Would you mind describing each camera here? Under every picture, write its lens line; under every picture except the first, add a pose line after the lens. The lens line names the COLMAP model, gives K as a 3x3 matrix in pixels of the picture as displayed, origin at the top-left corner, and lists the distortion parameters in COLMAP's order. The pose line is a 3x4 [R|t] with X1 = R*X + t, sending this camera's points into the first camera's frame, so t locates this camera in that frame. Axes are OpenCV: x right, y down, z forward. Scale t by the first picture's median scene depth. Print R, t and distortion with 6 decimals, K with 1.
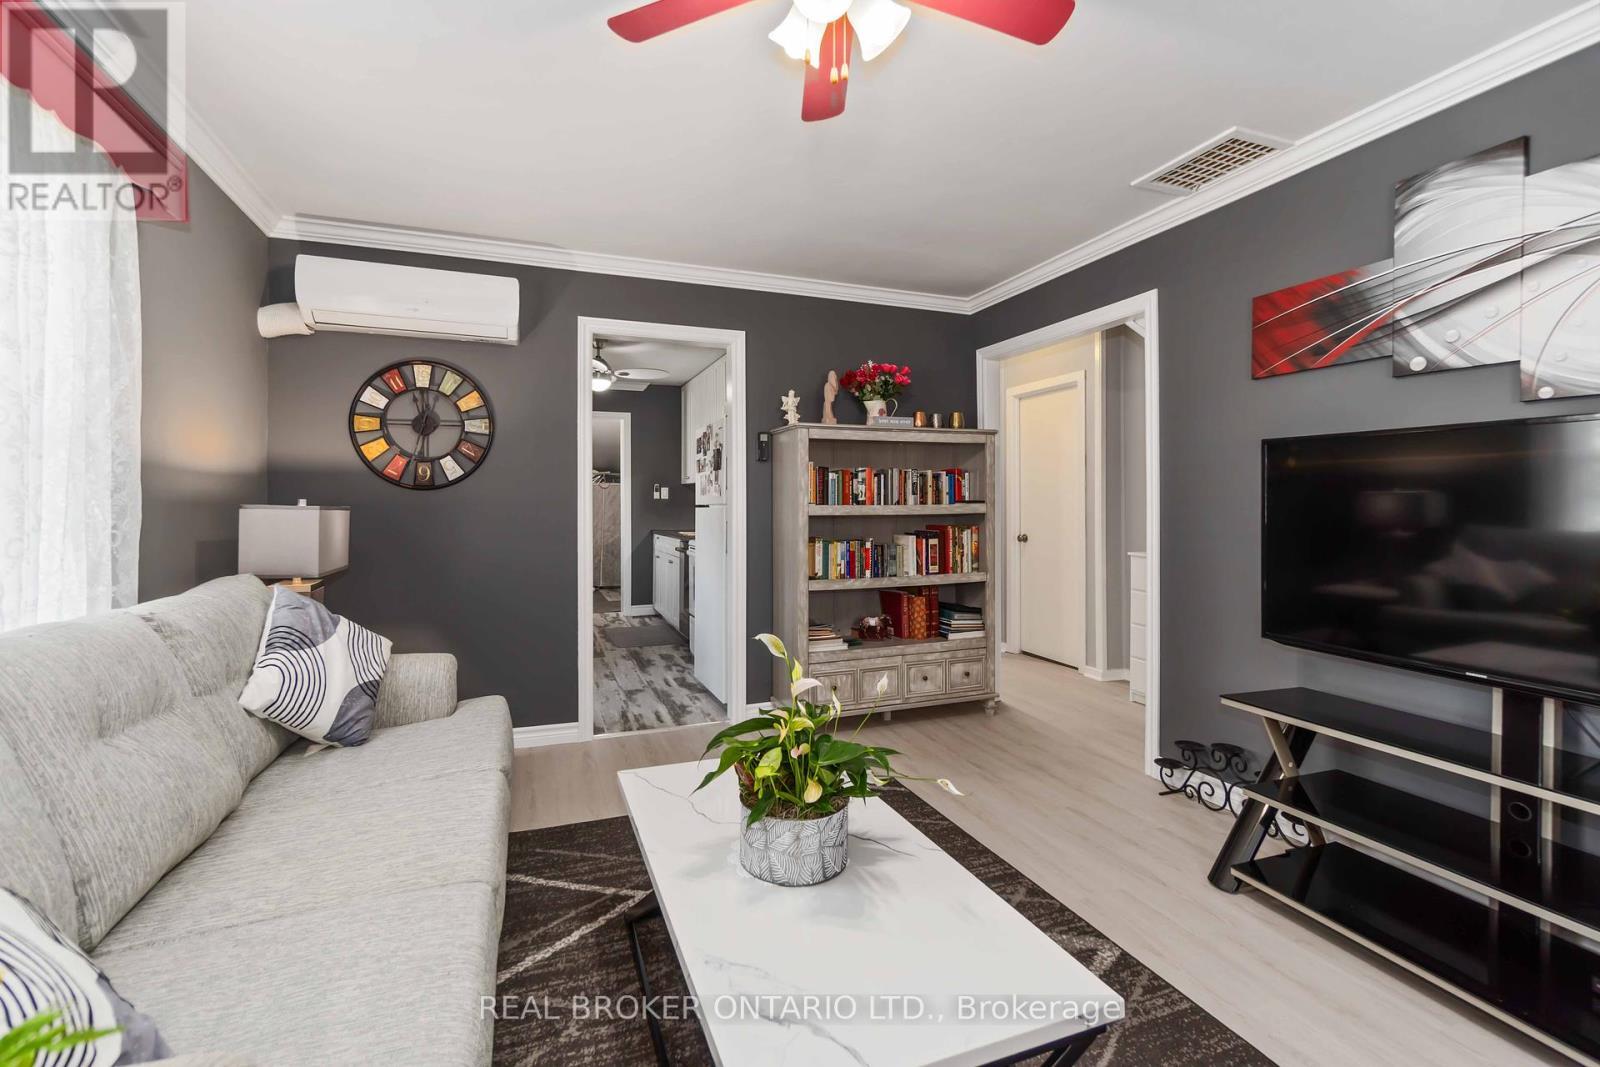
lens RADIAL K [[698.0, 0, 800.0], [0, 698.0, 501.1], [0, 0, 1]] dist [0.002695, 0.000082]
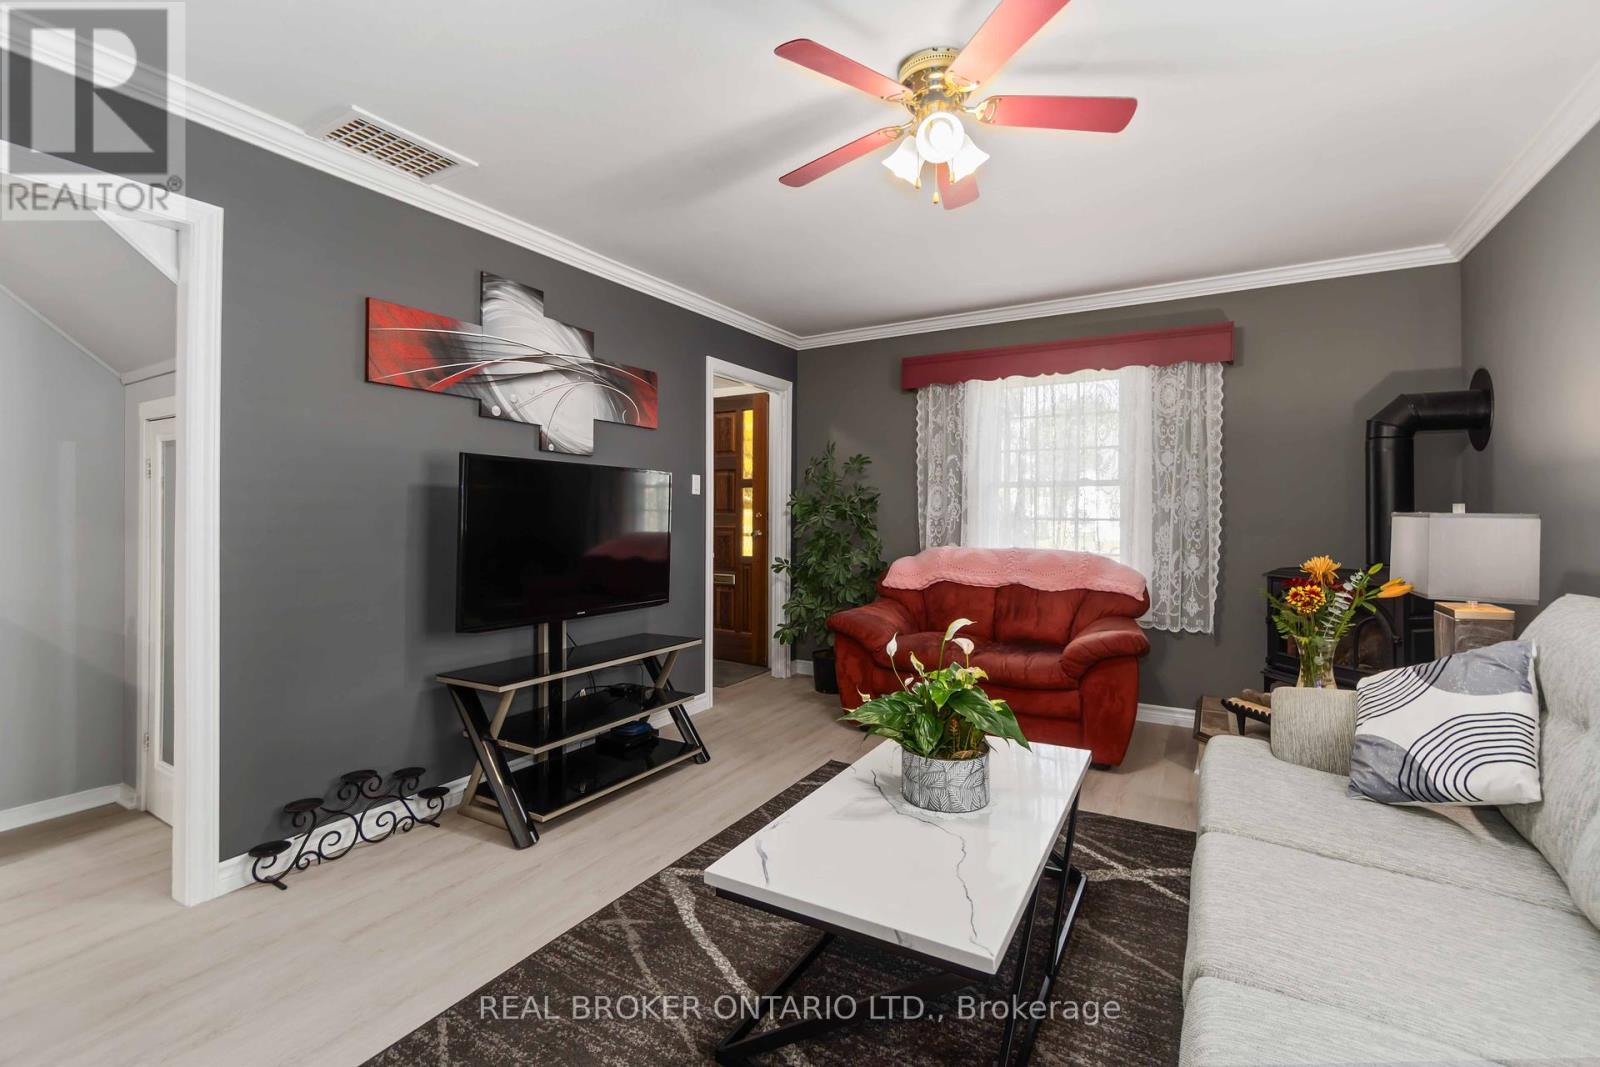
lens RADIAL K [[700.2, 0, 787.0], [0, 700.2, 518.3], [0, 0, 1]] dist [-0.016990, 0.000016]
pose [[-0.613615, -0.005456, 0.789587, -0.377226], [-0.004978, 0.999983, 0.003041, 0.006715], [-0.789590, -0.002065, -0.613631, 0.923901]]
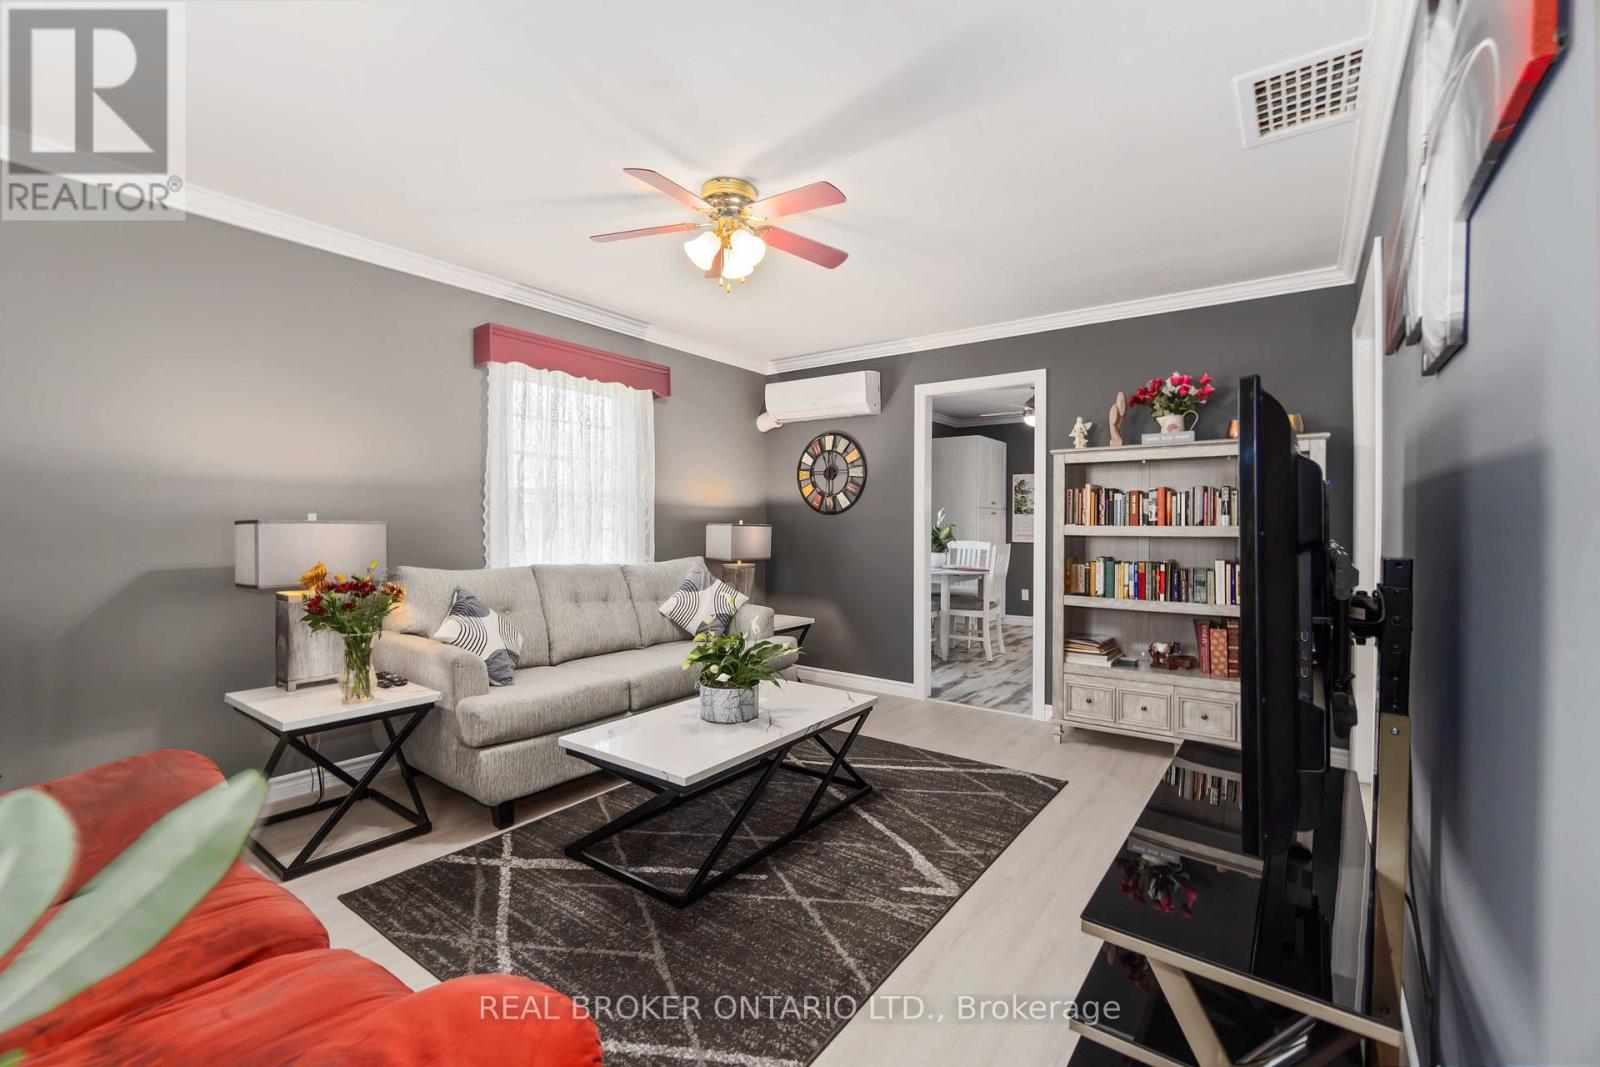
lens RADIAL K [[700.2, 0, 787.0], [0, 700.2, 518.3], [0, 0, 1]] dist [-0.016990, 0.000016]
pose [[0.538764, -0.004871, -0.842442, 0.755958], [-0.000837, 0.999980, -0.006318, 0.002504], [0.842456, 0.004109, 0.538749, 0.065633]]
